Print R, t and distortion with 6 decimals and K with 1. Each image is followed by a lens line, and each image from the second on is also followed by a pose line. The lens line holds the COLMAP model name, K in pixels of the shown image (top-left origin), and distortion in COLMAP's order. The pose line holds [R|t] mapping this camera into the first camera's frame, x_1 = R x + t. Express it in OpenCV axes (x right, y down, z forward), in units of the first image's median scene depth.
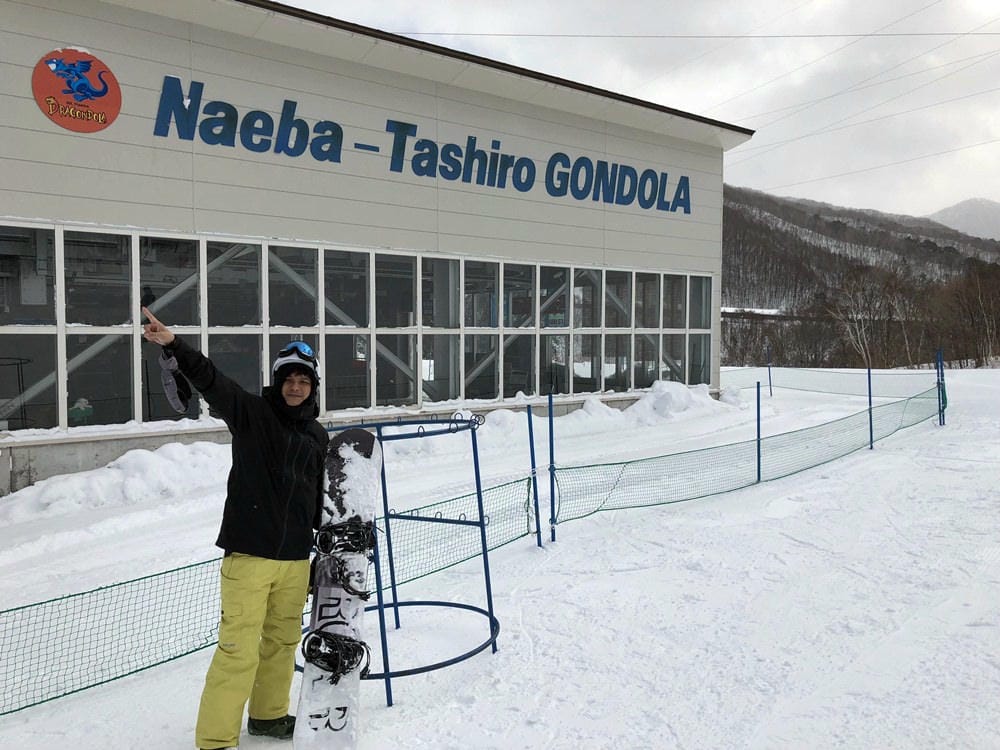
lens RADIAL K [[819.5, 0, 505.8], [0, 819.5, 361.9], [0, 0, 1]] dist [0.048216, -0.049912]
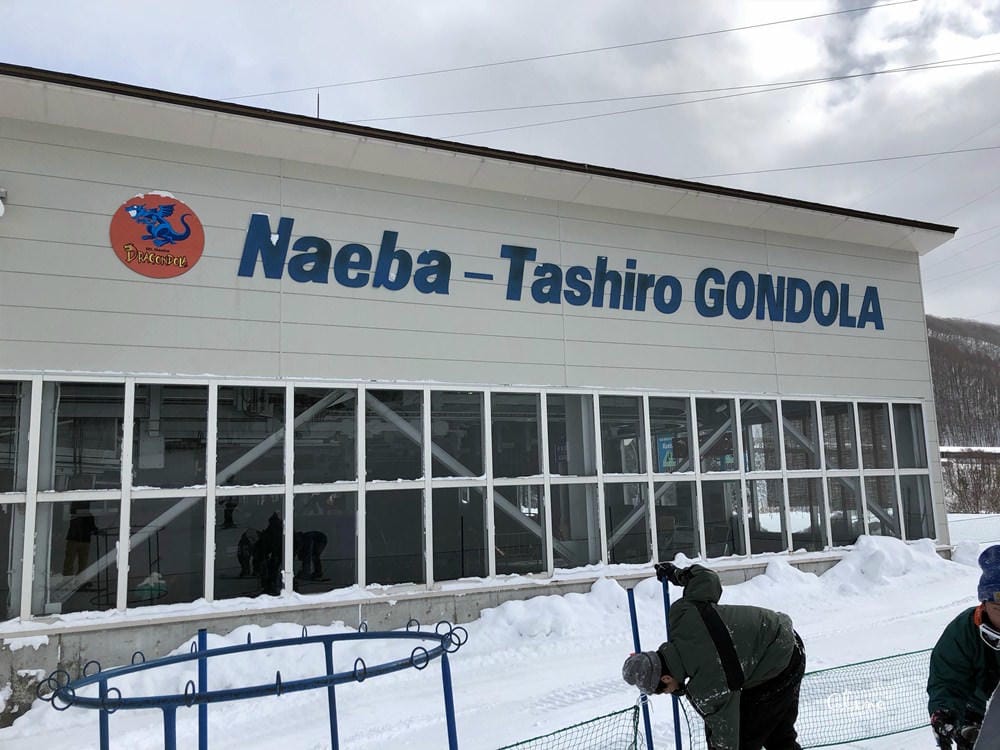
lens RADIAL K [[819.5, 0, 505.8], [0, 819.5, 361.9], [0, 0, 1]] dist [0.048216, -0.049912]
pose [[0.973183, -0.066672, -0.220159, 0.050350], [0.025002, 0.982063, -0.186886, -0.002006], [0.228670, 0.176370, 0.957394, 0.177284]]
